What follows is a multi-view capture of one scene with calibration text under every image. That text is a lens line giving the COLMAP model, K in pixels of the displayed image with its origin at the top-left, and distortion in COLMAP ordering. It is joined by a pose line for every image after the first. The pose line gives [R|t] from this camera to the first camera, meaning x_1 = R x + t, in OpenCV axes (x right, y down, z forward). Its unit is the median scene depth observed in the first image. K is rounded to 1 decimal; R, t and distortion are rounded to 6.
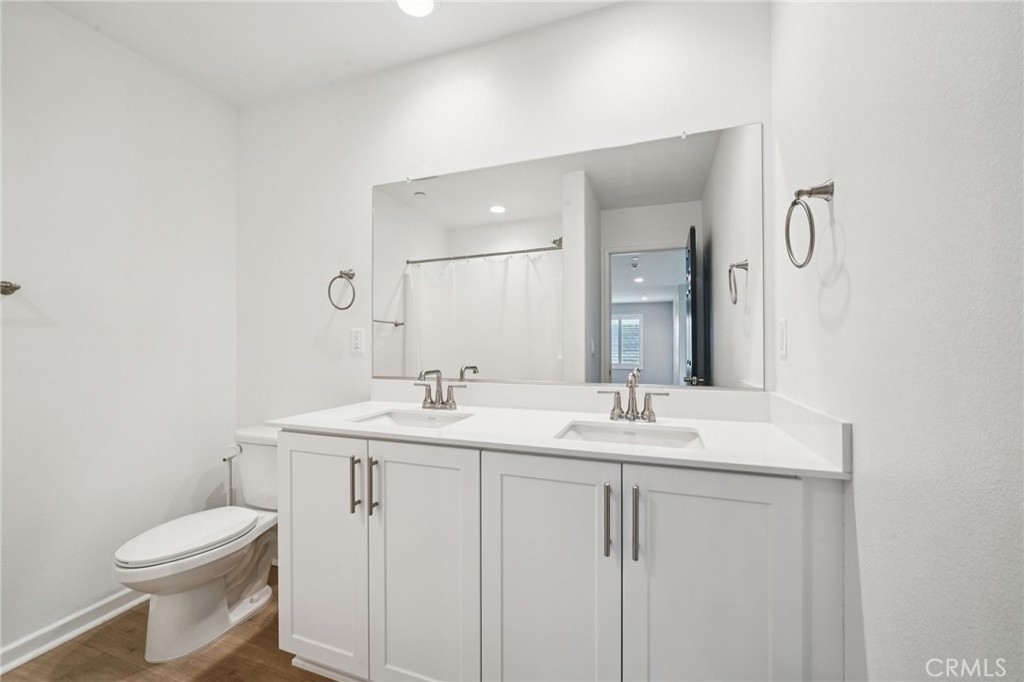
lens RADIAL K [[392.8, 0, 512.0], [0, 392.8, 341.0], [0, 0, 1]] dist [0.000408, 0.000093]
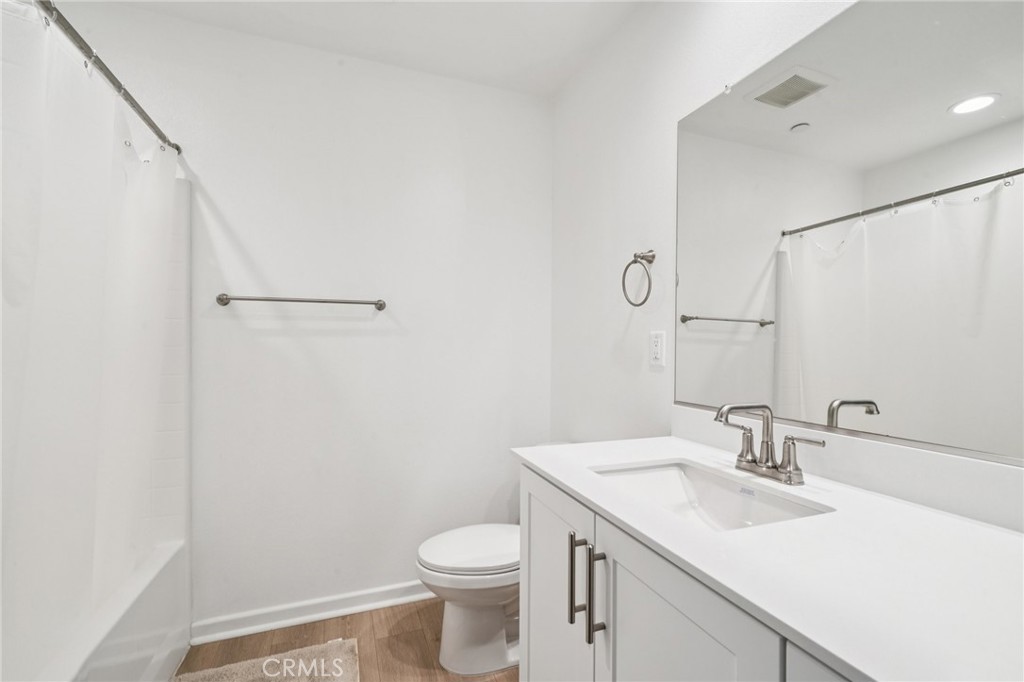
lens RADIAL K [[436.9, 0, 511.1], [0, 436.9, 344.6], [0, 0, 1]] dist [0.001868, 0.000573]
pose [[0.642569, 0.004844, -0.766212, 0.045072], [-0.004486, 0.999987, 0.002560, -0.008784], [0.766215, 0.001792, 0.642582, 0.294714]]
